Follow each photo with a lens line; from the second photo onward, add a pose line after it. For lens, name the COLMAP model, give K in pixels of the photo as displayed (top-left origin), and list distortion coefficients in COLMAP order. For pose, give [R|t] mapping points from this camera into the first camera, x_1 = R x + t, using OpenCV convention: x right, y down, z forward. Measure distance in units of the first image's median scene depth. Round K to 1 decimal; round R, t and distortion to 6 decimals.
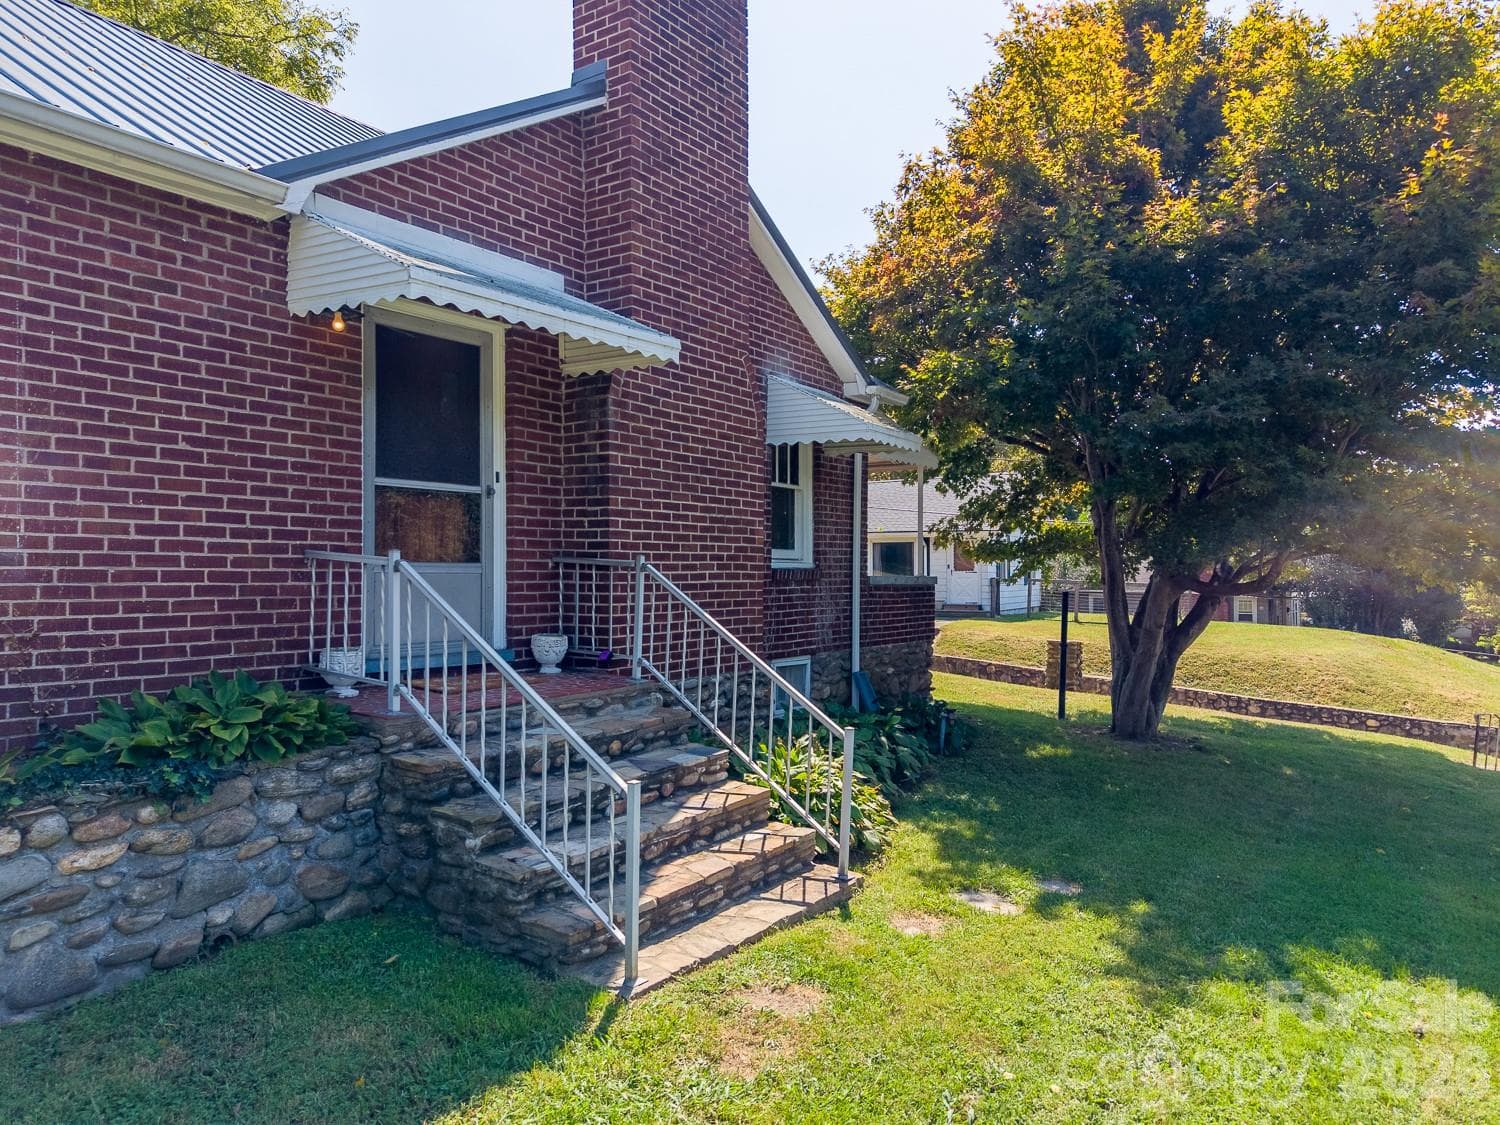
lens RADIAL K [[1002.0, 0, 744.8], [0, 1002.0, 569.9], [0, 0, 1]] dist [0.083901, -0.096127]
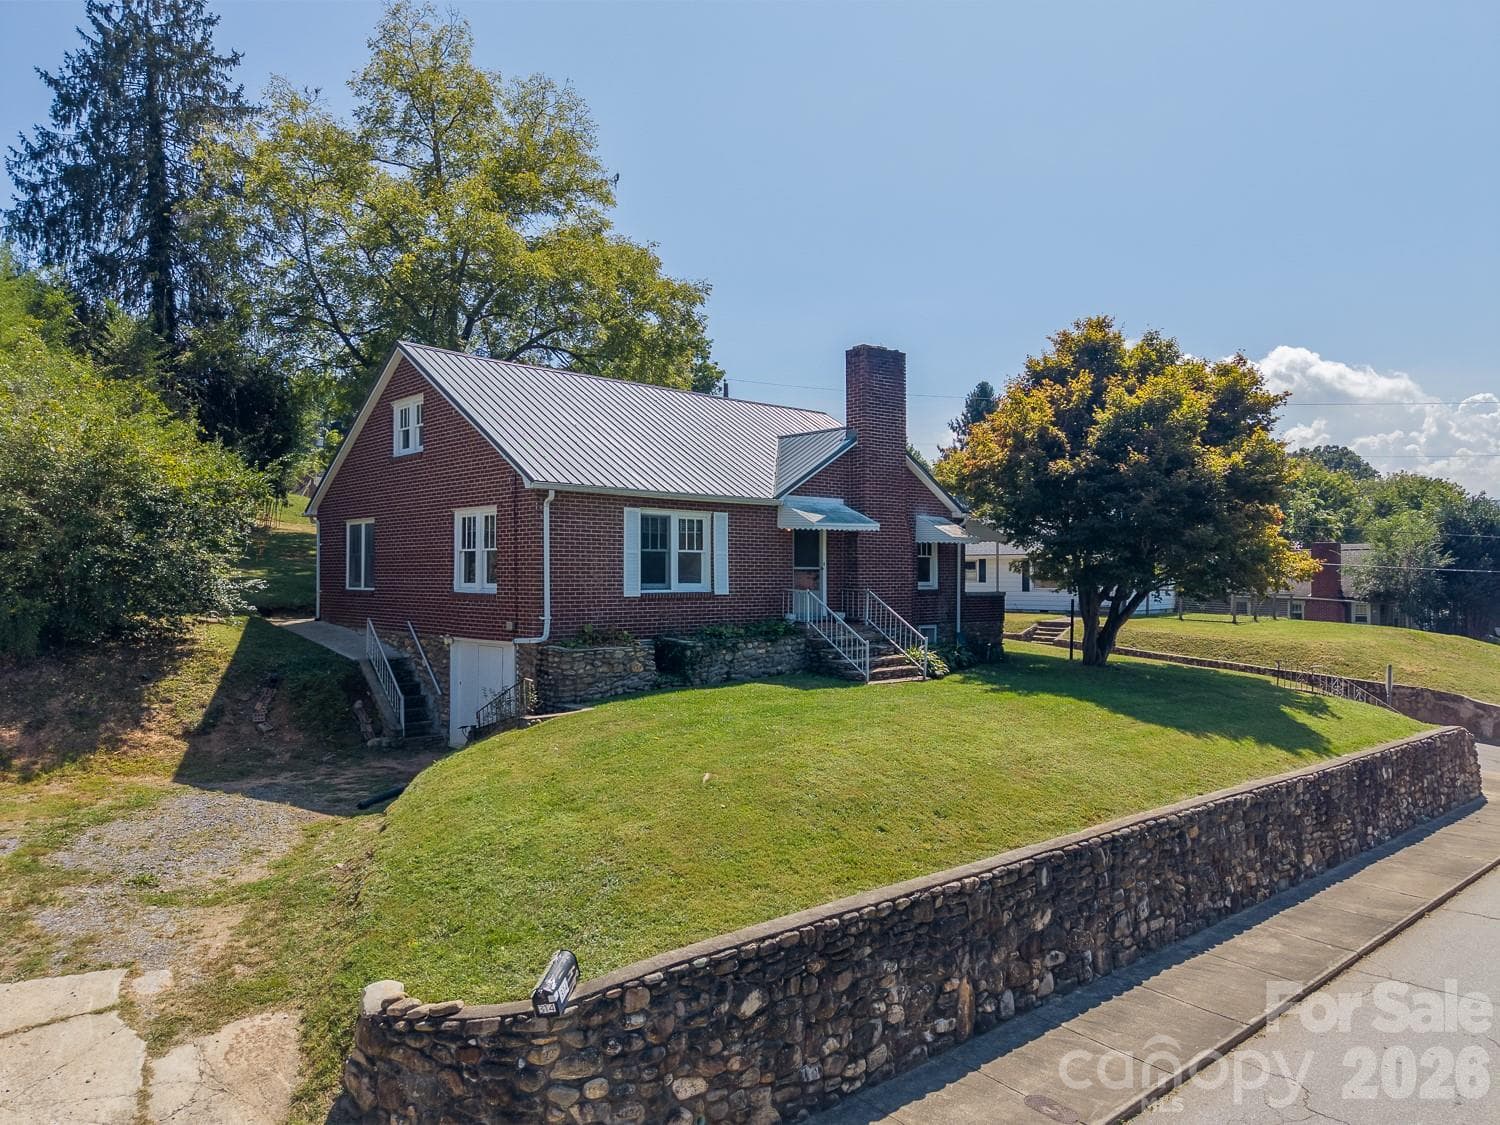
lens RADIAL K [[1002.0, 0, 744.8], [0, 1002.0, 569.9], [0, 0, 1]] dist [0.083901, -0.096127]
pose [[0.975761, -0.001164, -0.218837, 0.269930], [0.000689, 0.999997, -0.002248, -0.081062], [0.218839, 0.002043, 0.975759, -2.792746]]
